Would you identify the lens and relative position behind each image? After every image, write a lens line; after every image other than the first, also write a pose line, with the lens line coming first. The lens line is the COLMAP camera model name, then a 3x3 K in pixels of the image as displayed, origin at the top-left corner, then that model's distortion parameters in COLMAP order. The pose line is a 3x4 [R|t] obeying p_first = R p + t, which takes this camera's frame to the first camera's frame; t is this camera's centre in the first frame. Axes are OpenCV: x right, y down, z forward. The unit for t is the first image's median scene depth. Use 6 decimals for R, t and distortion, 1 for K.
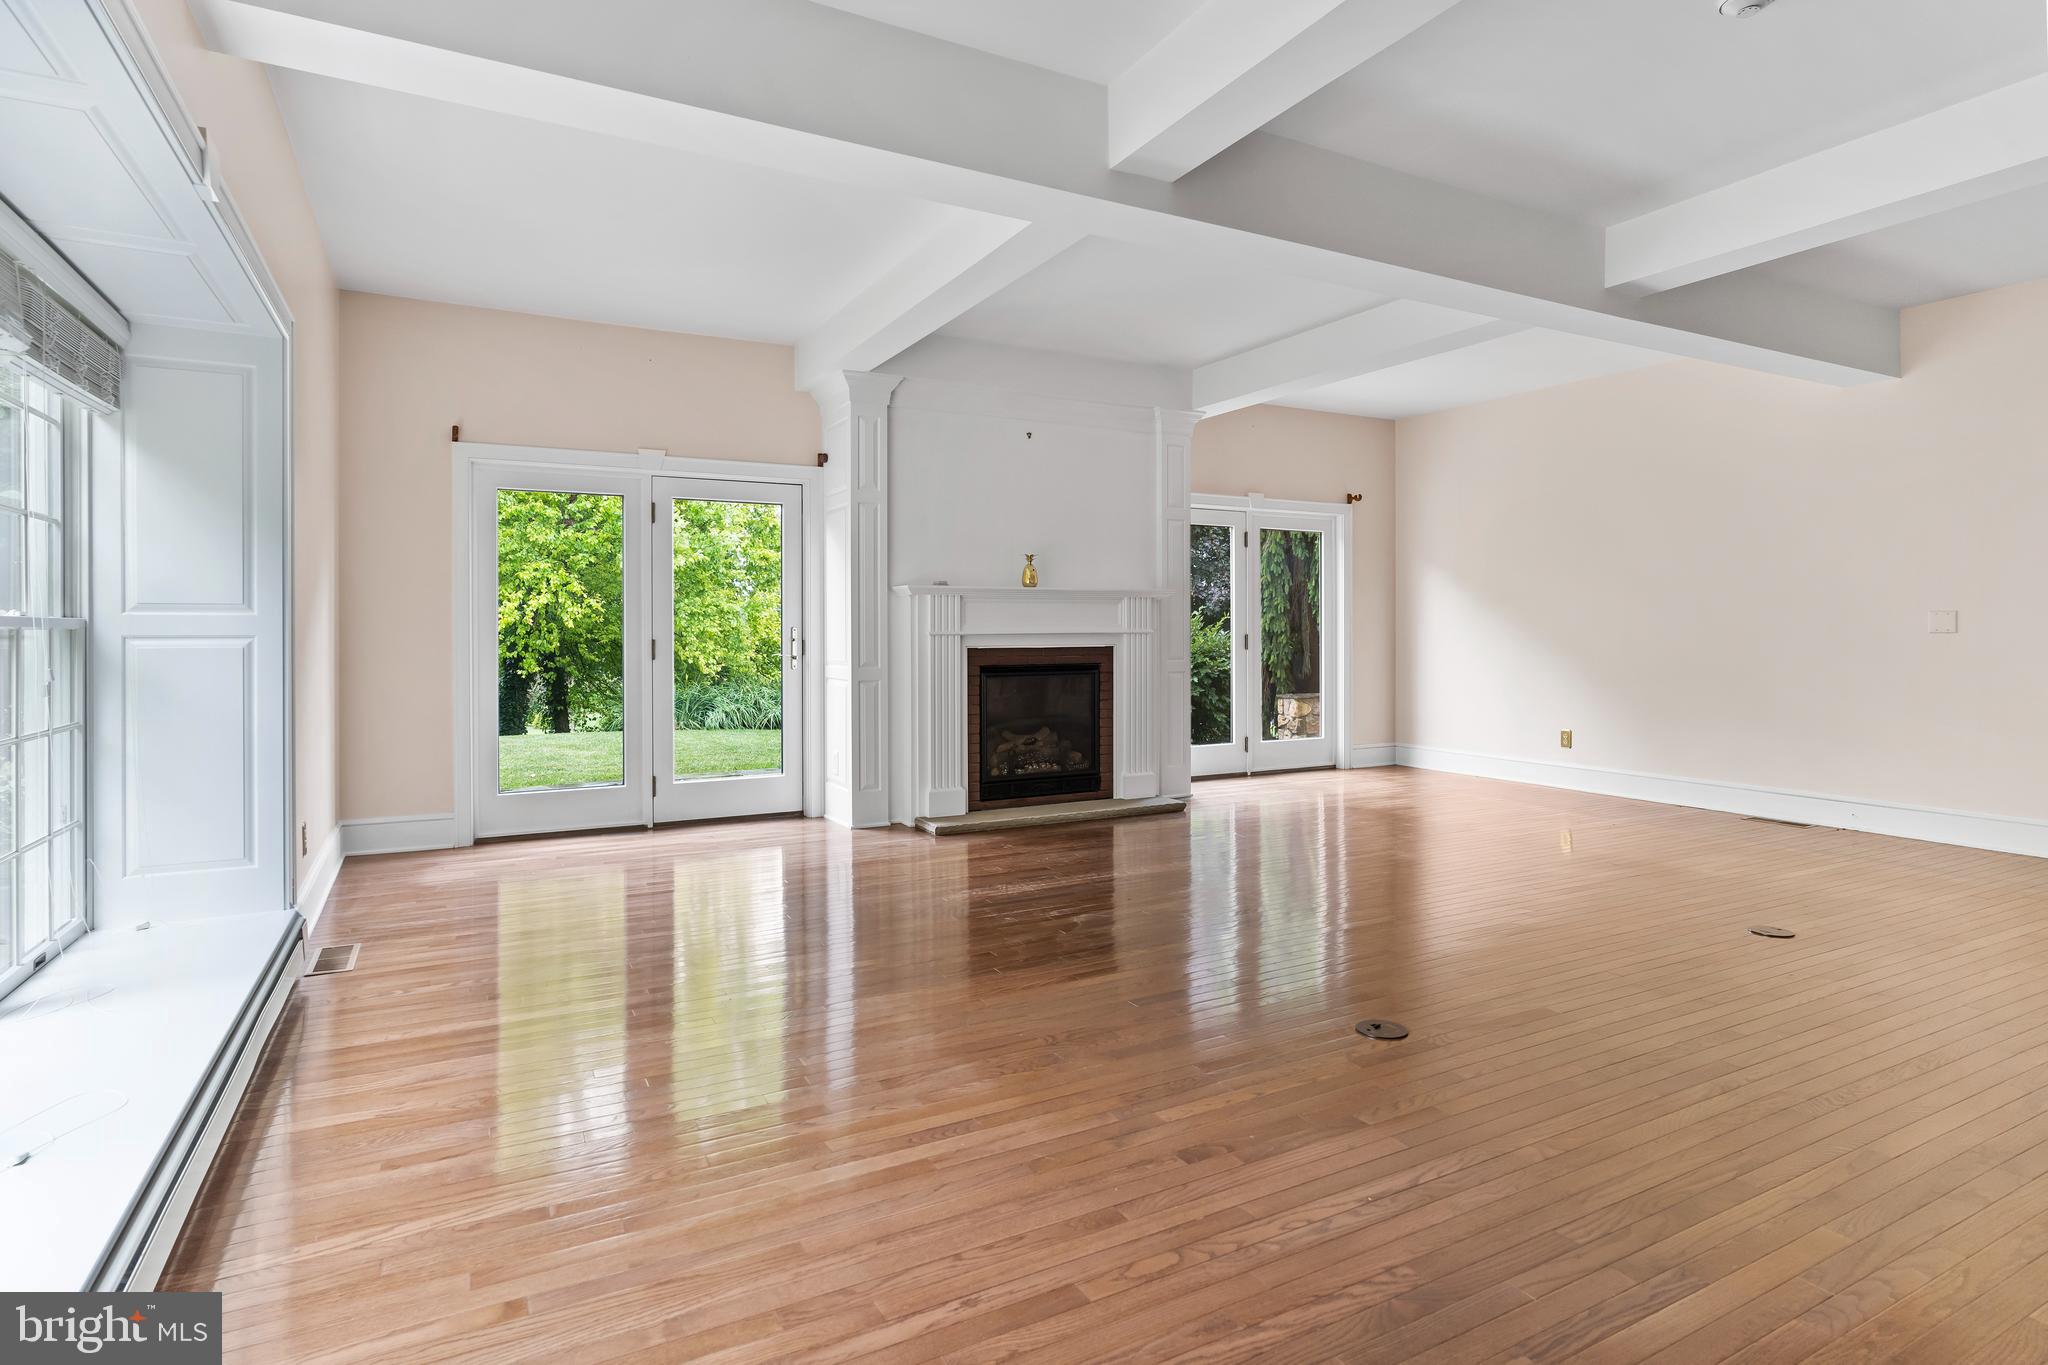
lens RADIAL K [[1062.7, 0, 1013.3], [0, 1062.7, 626.5], [0, 0, 1]] dist [0.000417, 0.000329]
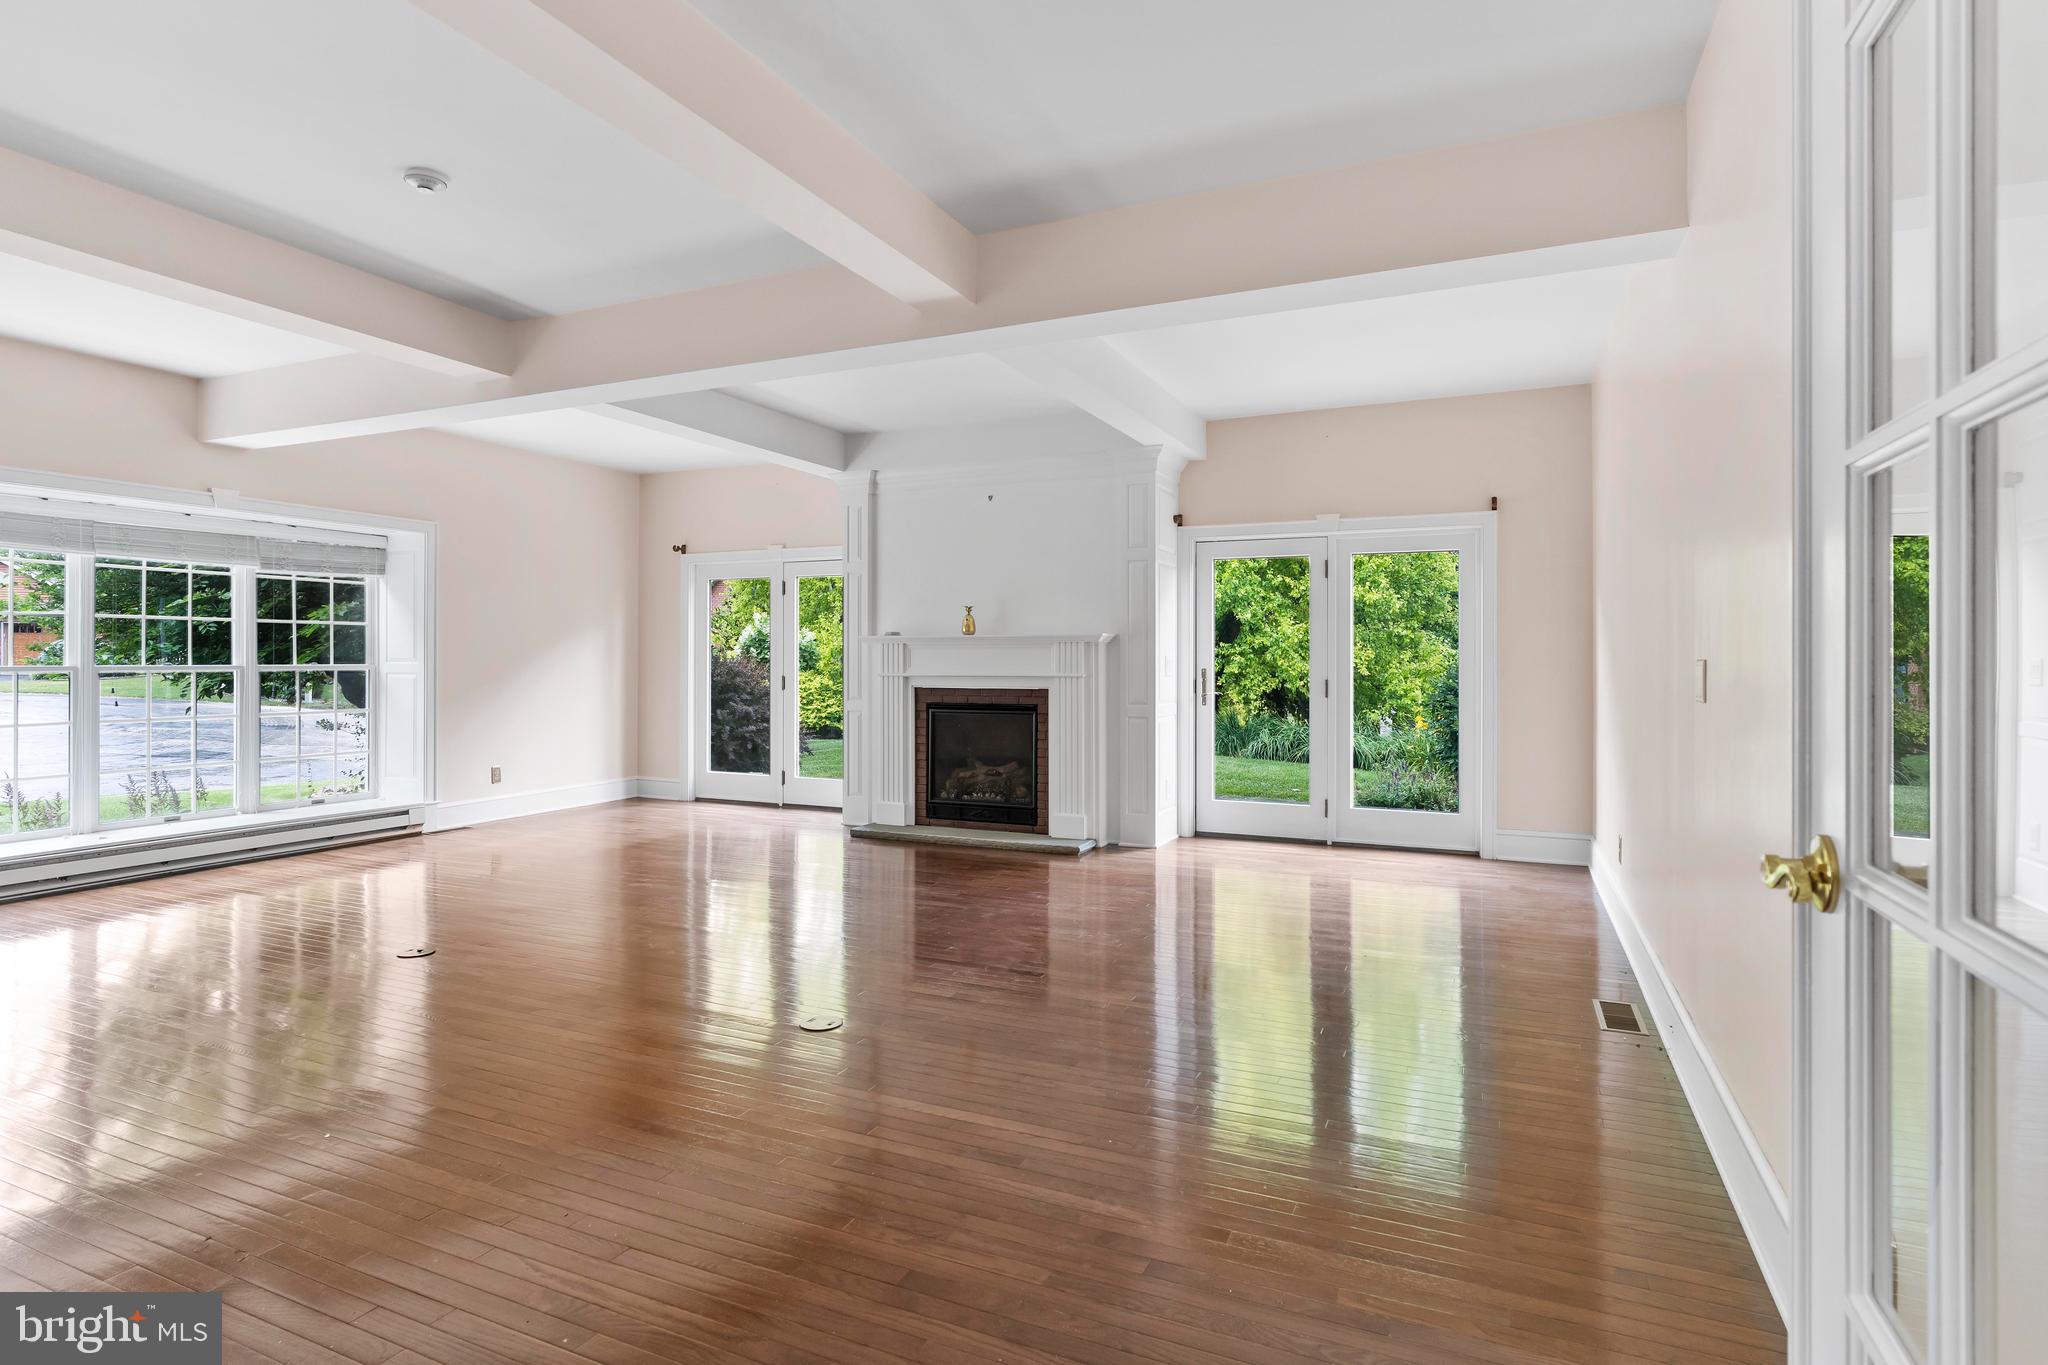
lens RADIAL K [[1055.4, 0, 1021.1], [0, 1055.4, 664.8], [0, 0, 1]] dist [-0.002529, 0.000478]
pose [[0.604972, 0.007335, -0.796213, 0.908586], [-0.001192, 0.999965, 0.008306, -0.014489], [0.796246, -0.004075, 0.604960, 0.353044]]
